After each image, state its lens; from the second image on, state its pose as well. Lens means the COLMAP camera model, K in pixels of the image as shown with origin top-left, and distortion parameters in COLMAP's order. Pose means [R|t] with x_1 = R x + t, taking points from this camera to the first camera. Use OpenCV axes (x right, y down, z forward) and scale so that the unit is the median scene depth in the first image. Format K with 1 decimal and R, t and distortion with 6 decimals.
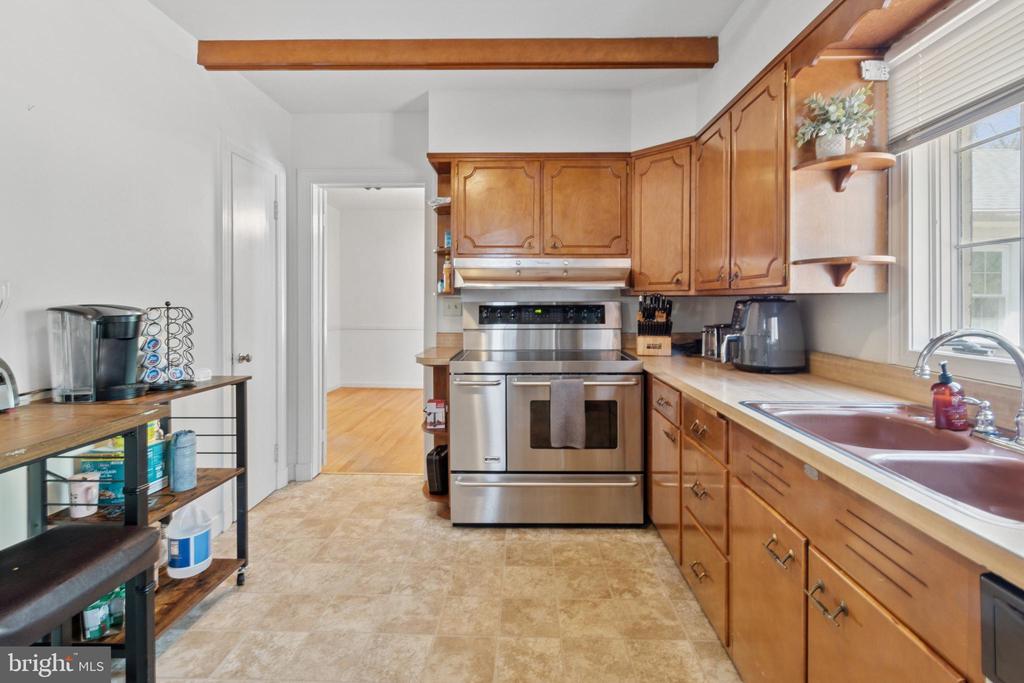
lens RADIAL K [[455.2, 0, 519.4], [0, 455.2, 302.7], [0, 0, 1]] dist [-0.002067, -0.000053]
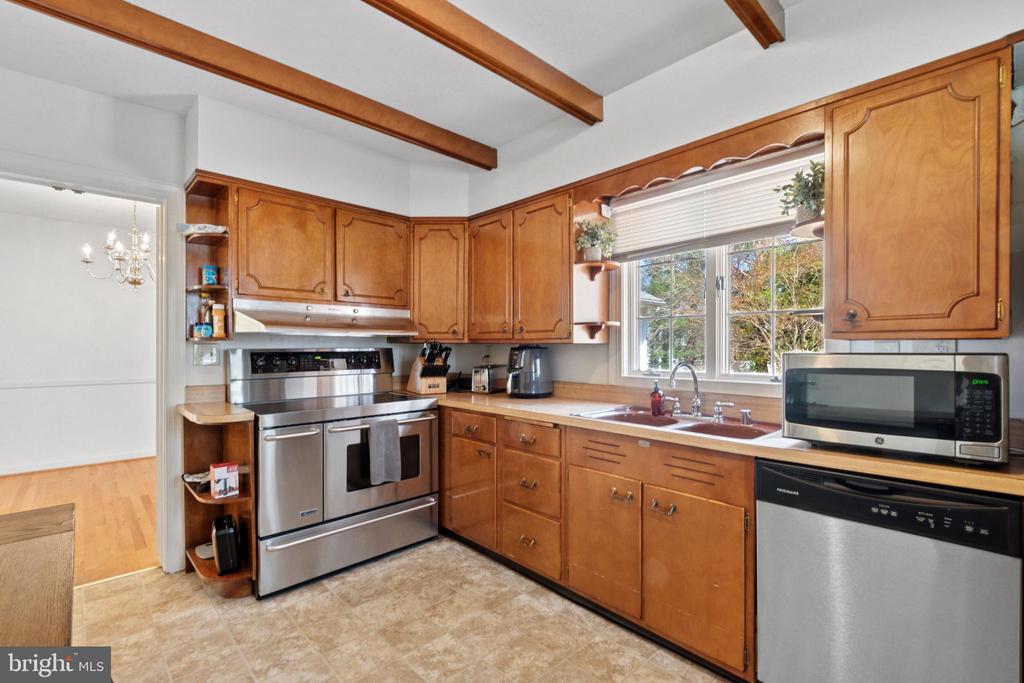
lens RADIAL K [[455.2, 0, 485.9], [0, 455.2, 346.7], [0, 0, 1]] dist [-0.002067, -0.000053]
pose [[0.731144, -0.001050, 0.682222, -0.468140], [0.001466, 0.999999, -0.000033, -0.006598], [-0.682222, 0.001025, 0.731145, 0.046264]]
